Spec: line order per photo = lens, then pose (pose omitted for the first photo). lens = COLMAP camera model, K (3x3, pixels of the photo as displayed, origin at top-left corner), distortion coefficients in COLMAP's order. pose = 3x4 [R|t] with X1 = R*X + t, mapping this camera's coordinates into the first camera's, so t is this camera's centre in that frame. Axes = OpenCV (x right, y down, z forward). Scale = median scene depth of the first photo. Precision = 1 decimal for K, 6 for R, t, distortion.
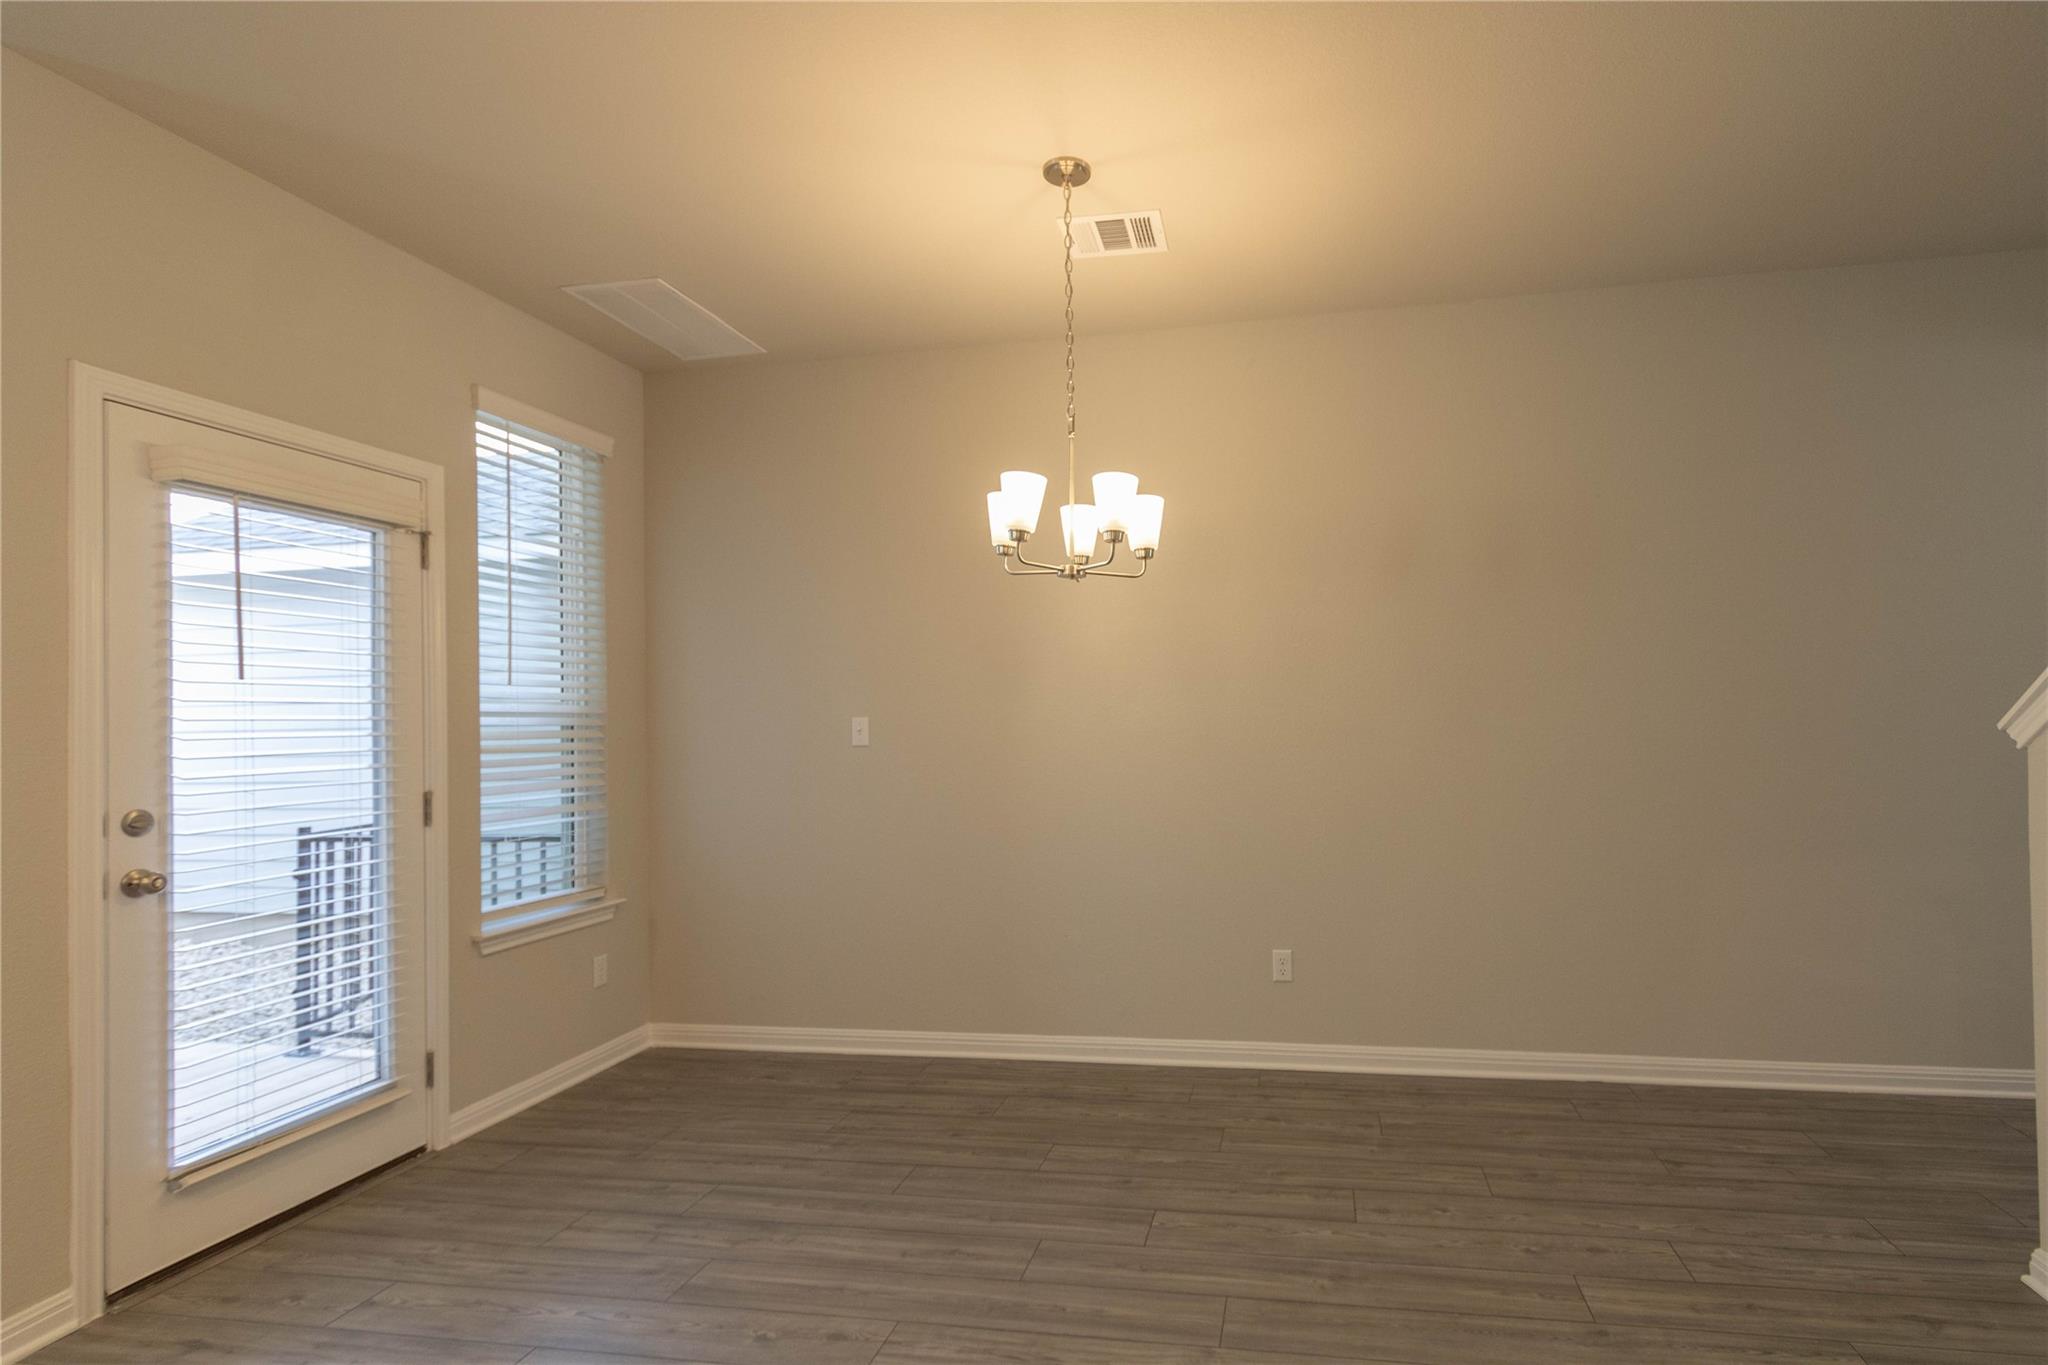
lens RADIAL K [[998.3, 0, 1124.0], [0, 998.3, 701.0], [0, 0, 1]] dist [0.014200, -0.000657]
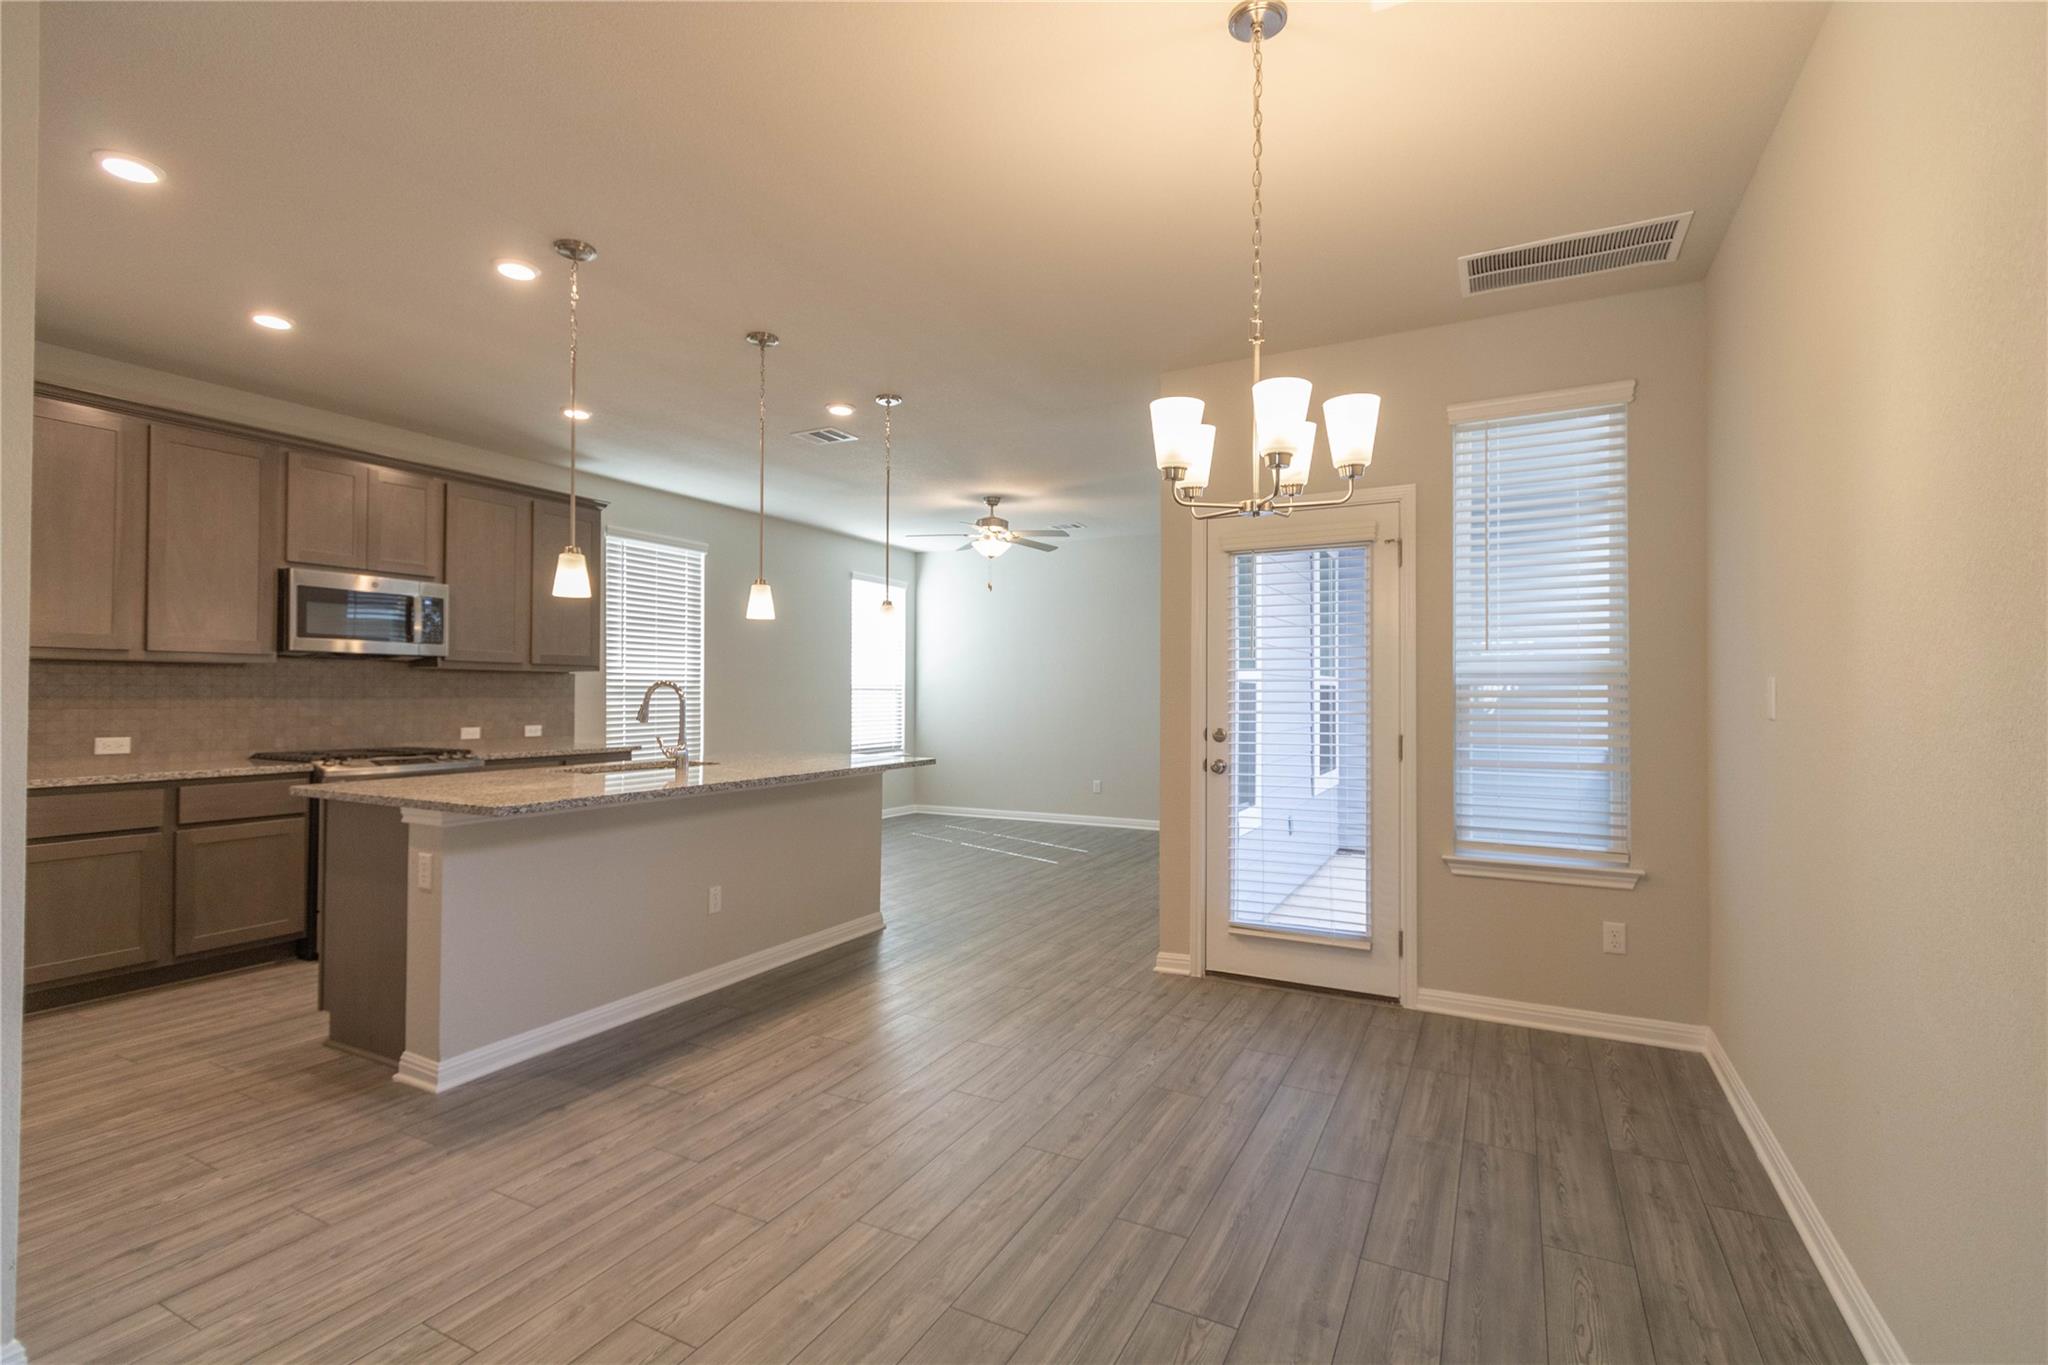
lens RADIAL K [[962.1, 0, 1020.7], [0, 962.1, 679.0], [0, 0, 1]] dist [0.008921, -0.002789]
pose [[-0.313539, 0.004562, -0.949564, 0.749229], [0.027438, 0.999614, -0.004257, 0.010243], [0.949179, -0.027389, -0.313544, 1.041941]]
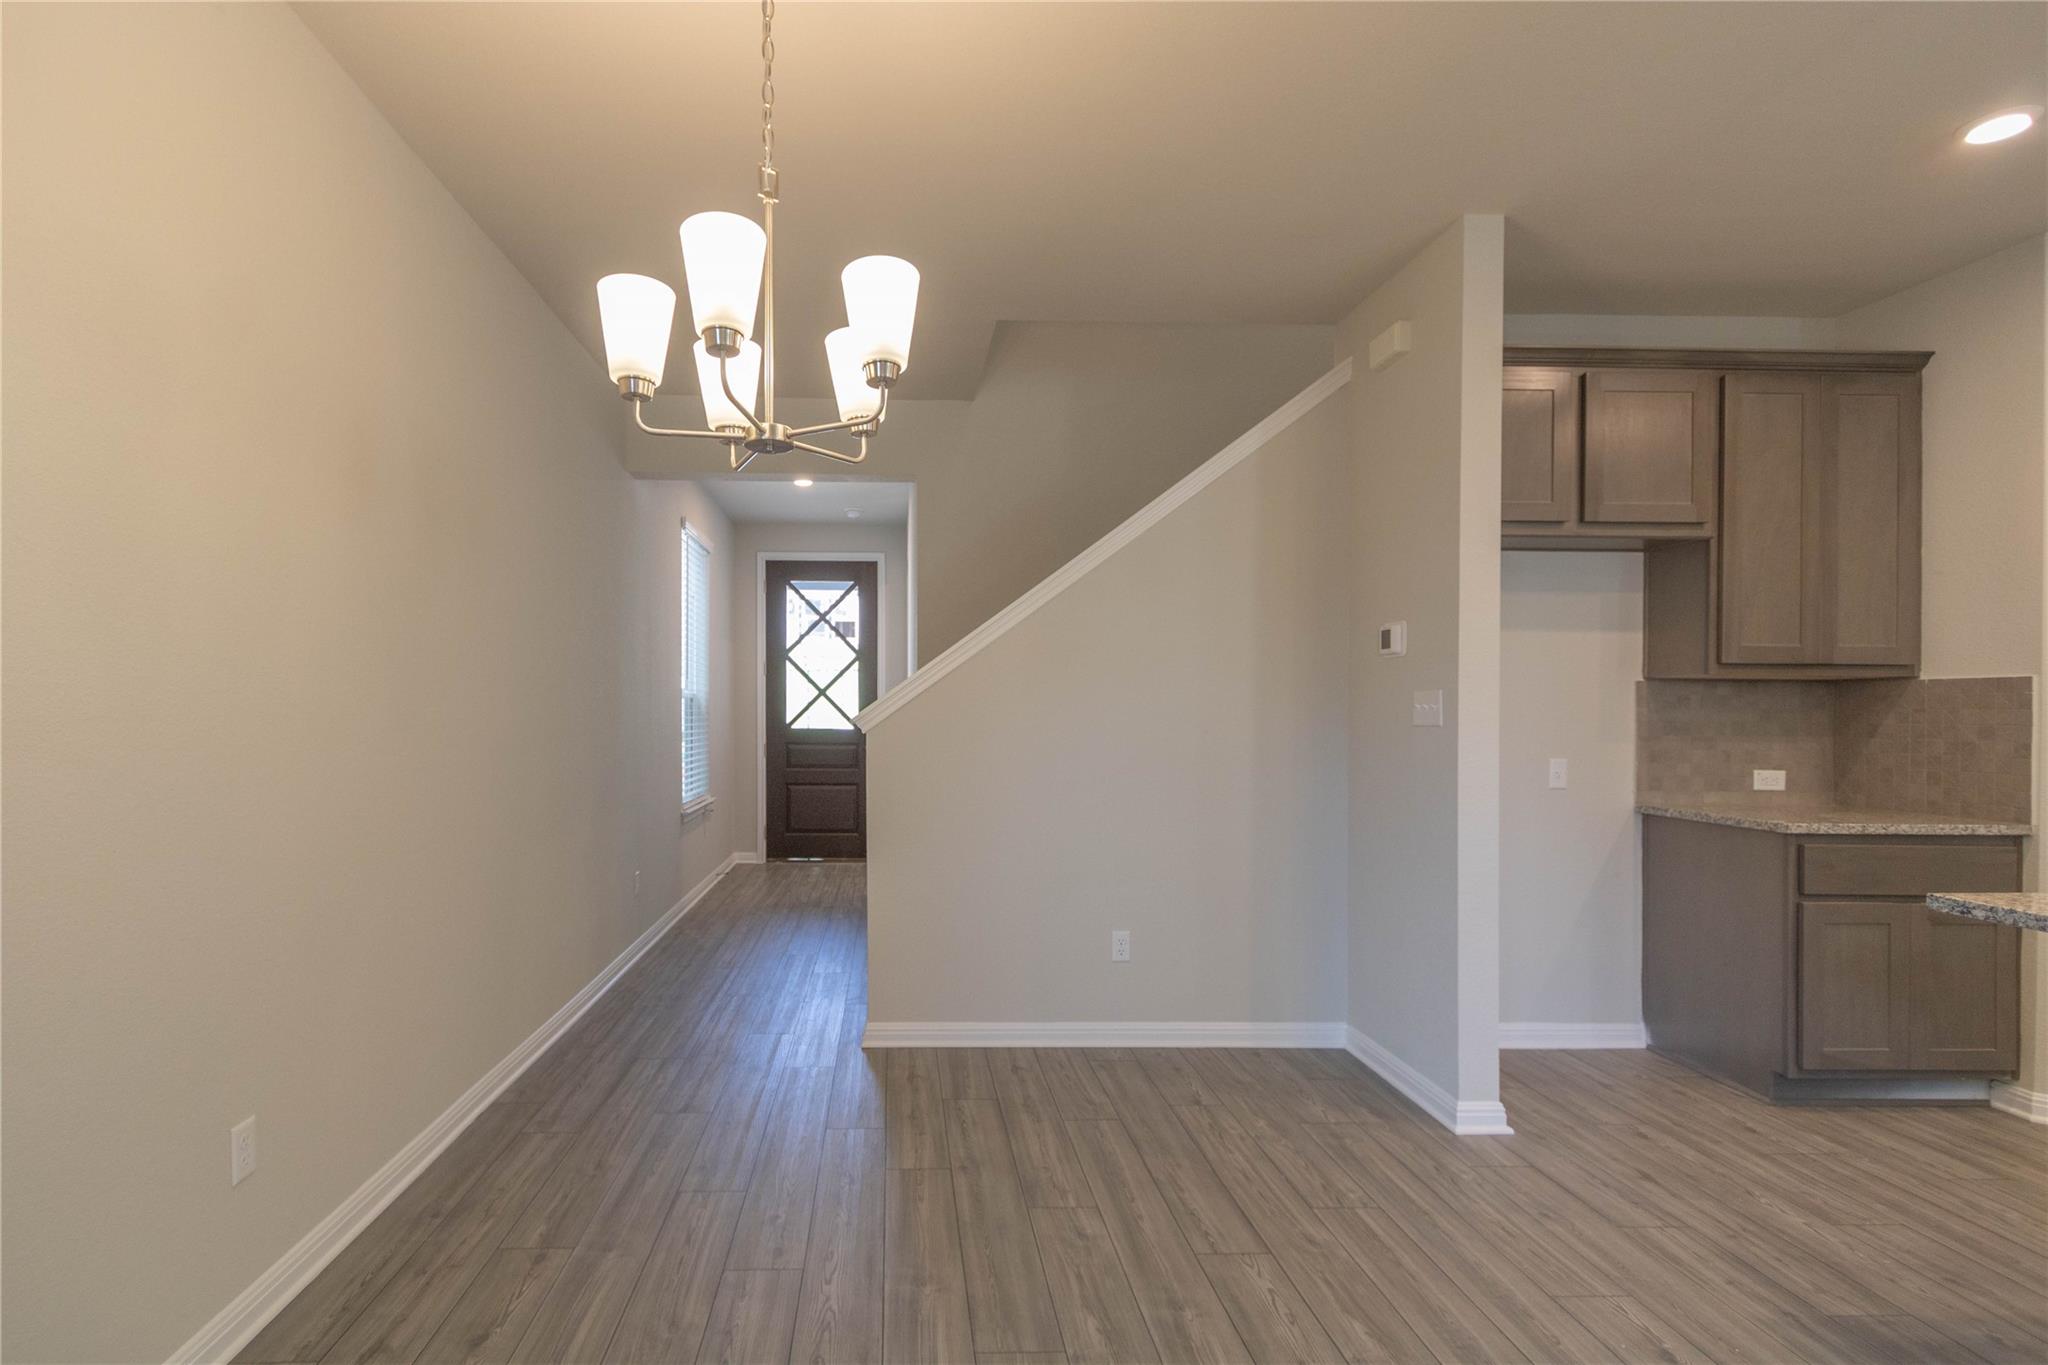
lens RADIAL K [[998.6, 0, 948.0], [0, 998.6, 723.3], [0, 0, 1]] dist [0.013995, -0.000751]
pose [[-0.211434, 0.002275, 0.977390, -0.625596], [-0.028747, 0.999550, -0.008546, 0.031245], [-0.976969, -0.029904, -0.211274, 1.000410]]
